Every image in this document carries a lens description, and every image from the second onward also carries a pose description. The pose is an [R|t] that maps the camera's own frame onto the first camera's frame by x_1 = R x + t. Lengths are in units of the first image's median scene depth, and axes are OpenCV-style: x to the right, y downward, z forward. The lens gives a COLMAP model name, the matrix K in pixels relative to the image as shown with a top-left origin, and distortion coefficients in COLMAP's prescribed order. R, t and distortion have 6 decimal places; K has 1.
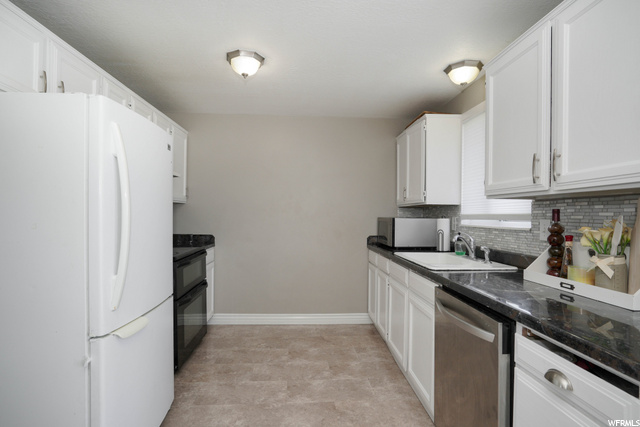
lens RADIAL K [[328.0, 0, 320.0], [0, 328.0, 213.5], [0, 0, 1]] dist [-0.016958, 0.001465]
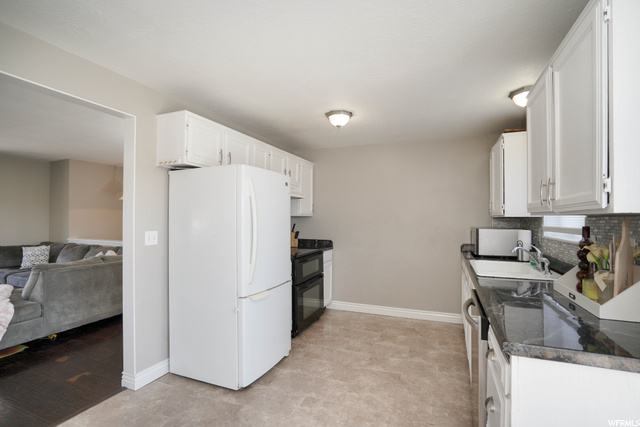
lens RADIAL K [[300.6, 0, 320.0], [0, 300.6, 213.5], [0, 0, 1]] dist [-0.015632, 0.000026]
pose [[0.905896, -0.015121, -0.423230, 0.197129], [0.007582, 0.999781, -0.019490, -0.025168], [0.423432, 0.014447, 0.905813, -0.156207]]
